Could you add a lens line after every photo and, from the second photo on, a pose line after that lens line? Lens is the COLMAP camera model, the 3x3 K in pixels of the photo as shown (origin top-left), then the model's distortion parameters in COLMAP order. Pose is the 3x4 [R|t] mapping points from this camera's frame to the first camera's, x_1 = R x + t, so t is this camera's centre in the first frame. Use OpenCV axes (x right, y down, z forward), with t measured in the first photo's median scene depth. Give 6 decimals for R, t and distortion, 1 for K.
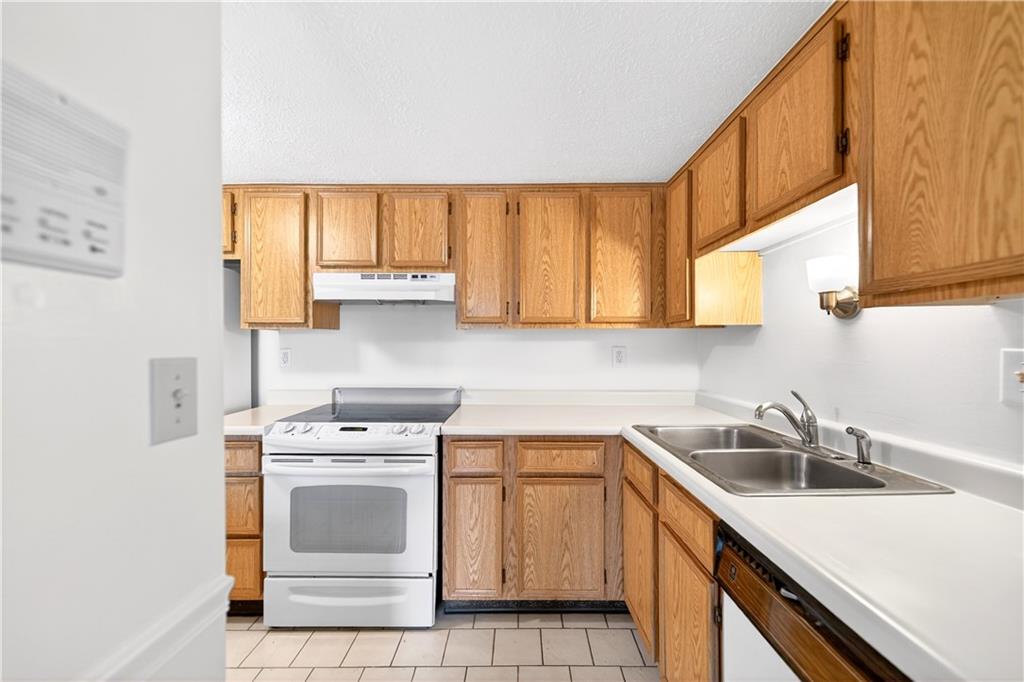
lens RADIAL K [[386.6, 0, 524.3], [0, 386.6, 345.0], [0, 0, 1]] dist [0.001513, -0.000056]
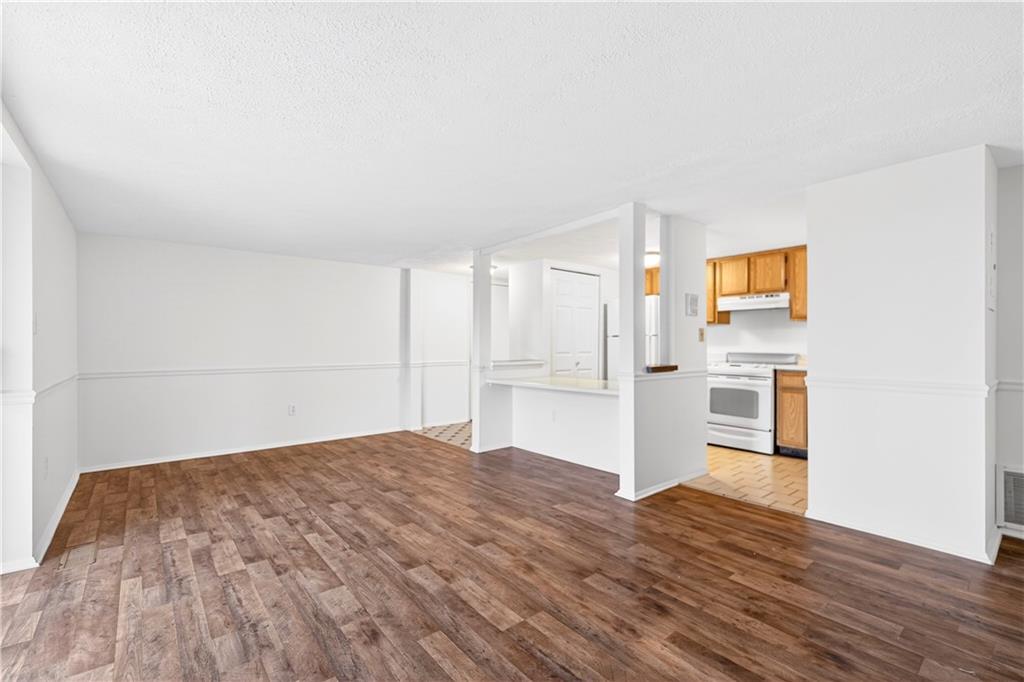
lens RADIAL K [[454.8, 0, 510.0], [0, 454.8, 346.2], [0, 0, 1]] dist [0.005507, 0.000217]
pose [[0.616180, -0.002481, -0.787602, 0.775756], [0.002747, 0.999996, -0.001001, 0.085000], [0.787601, -0.001547, 0.616184, -1.549430]]
